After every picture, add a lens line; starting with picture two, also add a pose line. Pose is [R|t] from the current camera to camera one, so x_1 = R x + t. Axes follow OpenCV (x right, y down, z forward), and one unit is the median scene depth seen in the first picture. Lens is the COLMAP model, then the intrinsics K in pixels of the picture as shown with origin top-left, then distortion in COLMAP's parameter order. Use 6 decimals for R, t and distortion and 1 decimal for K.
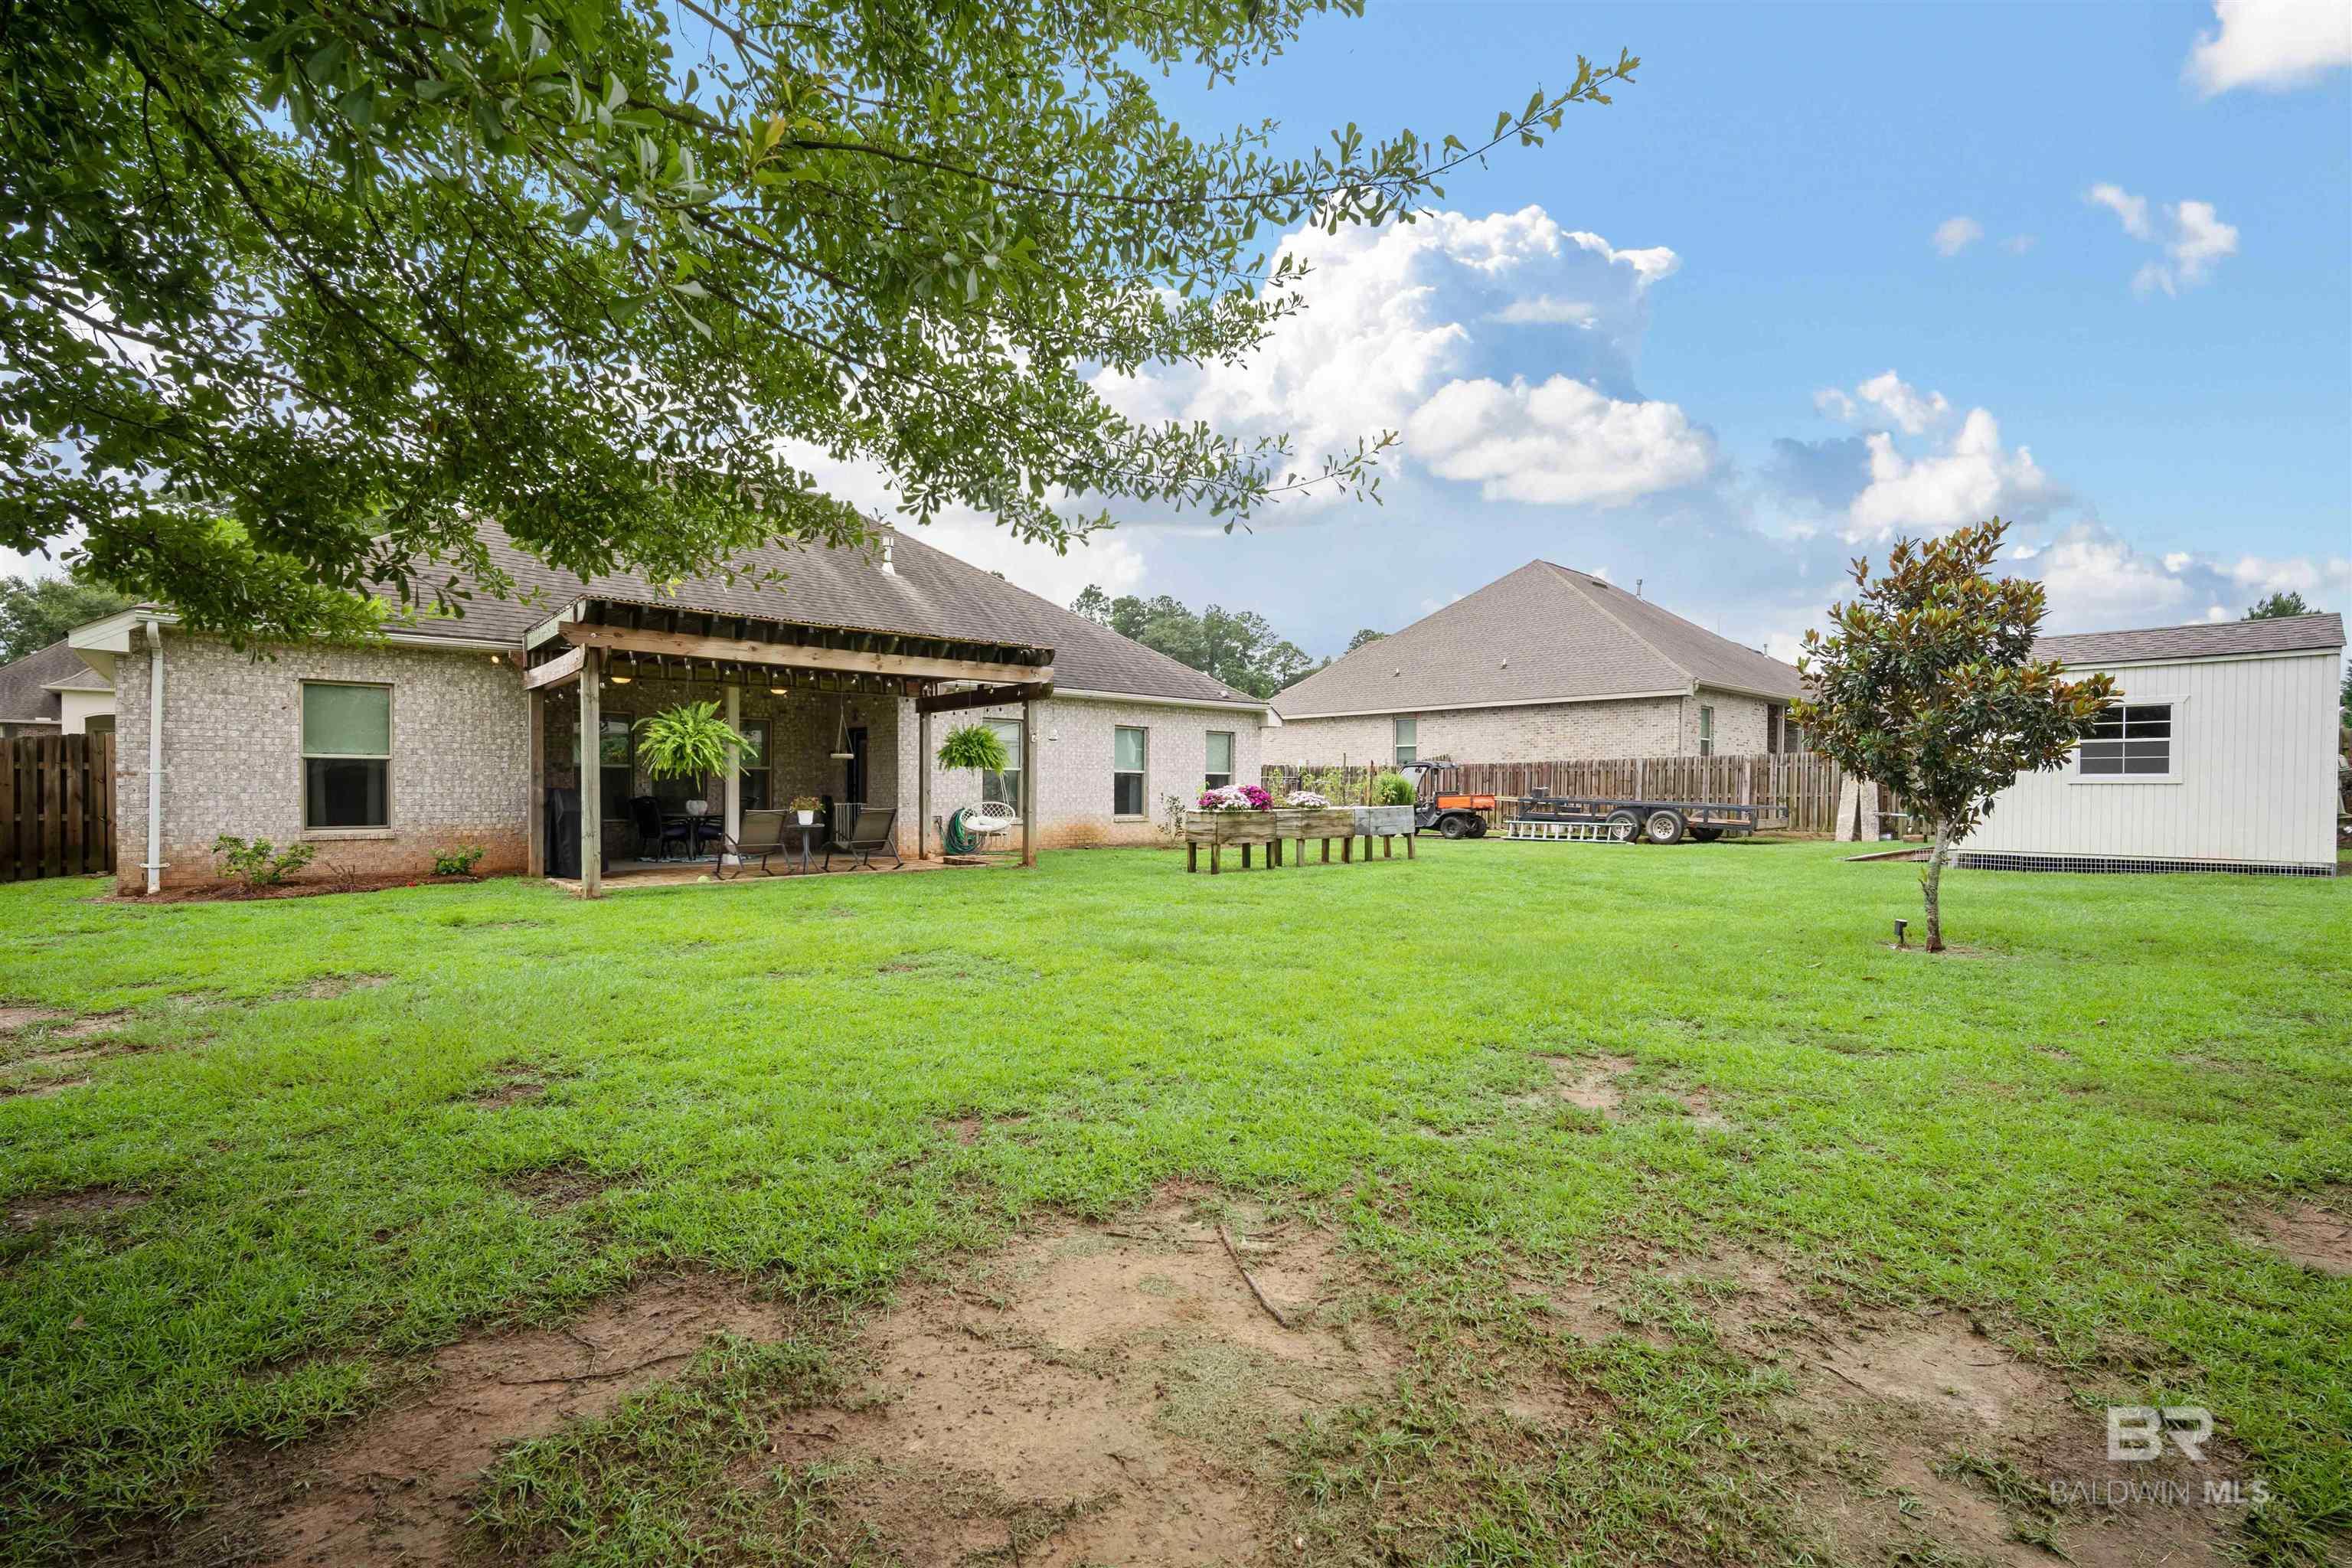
lens RADIAL K [[1052.4, 0, 1181.0], [0, 1052.4, 779.9], [0, 0, 1]] dist [-0.000377, 0.000824]
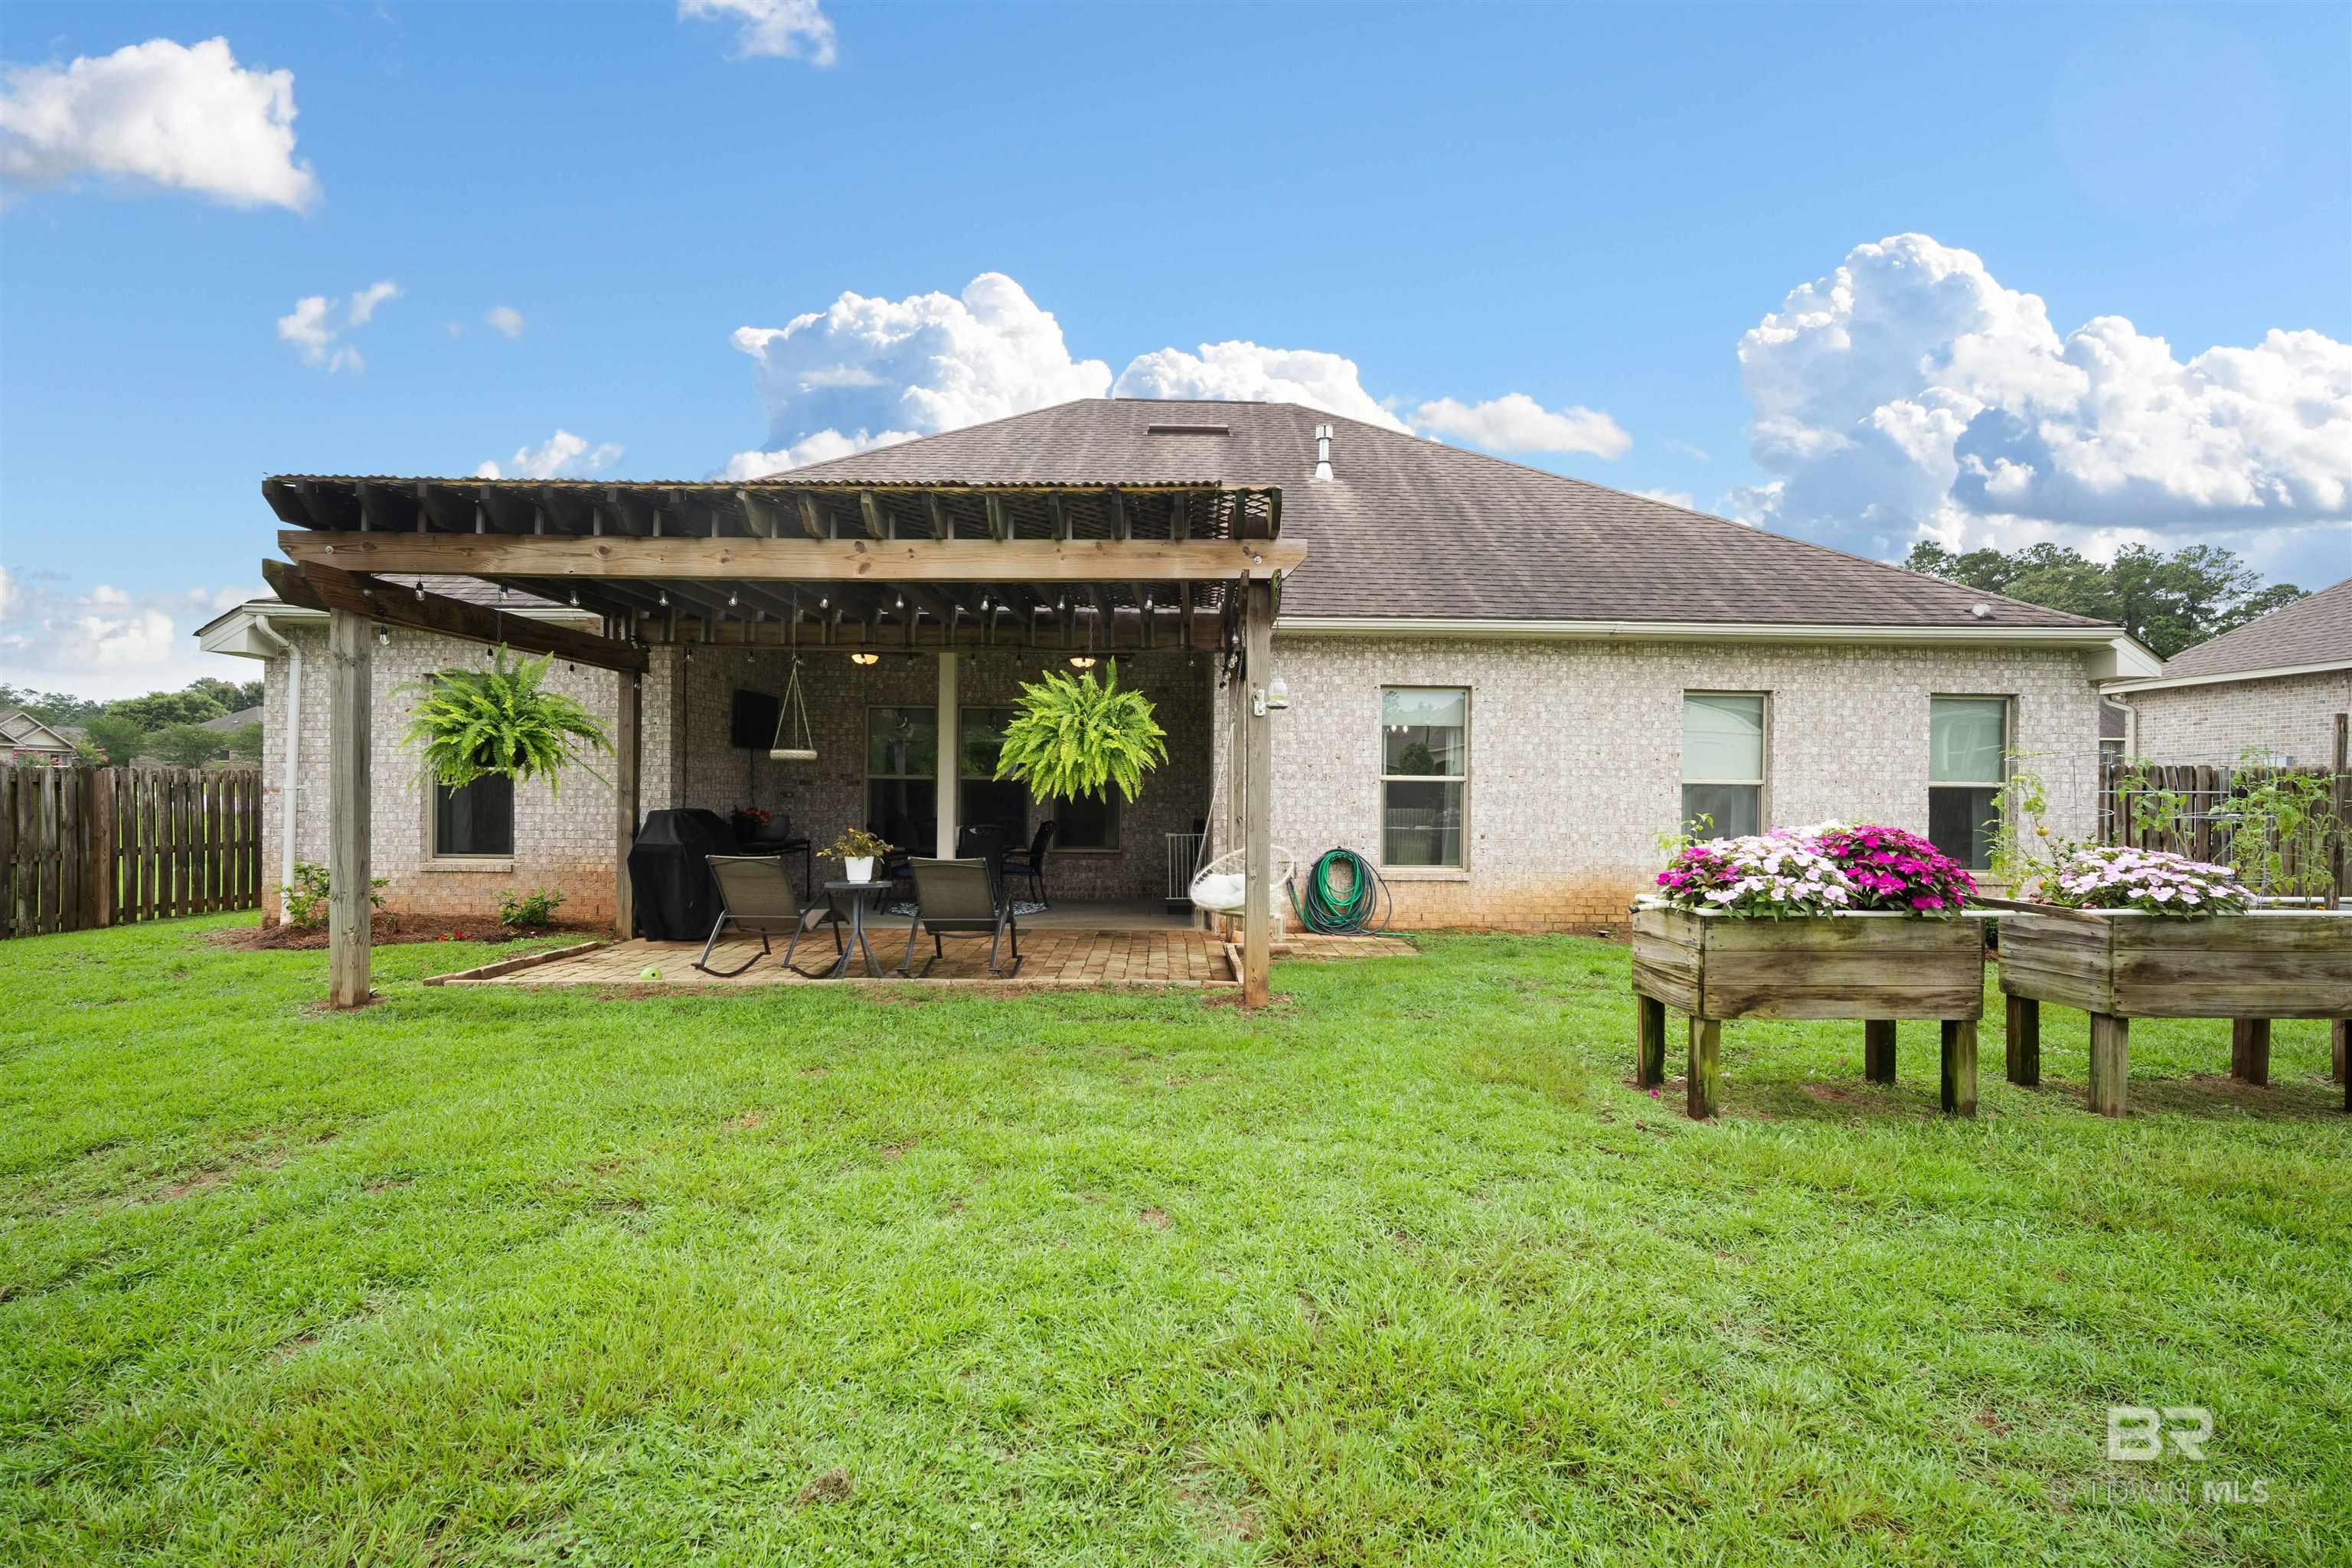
lens RADIAL K [[1052.4, 0, 1169.3], [0, 1052.4, 784.4], [0, 0, 1]] dist [-0.000377, 0.000824]
pose [[0.753640, -0.003215, -0.657279, 0.110152], [-0.000826, 0.999983, -0.005838, -0.004780], [0.657287, 0.004943, 0.753625, 0.620393]]
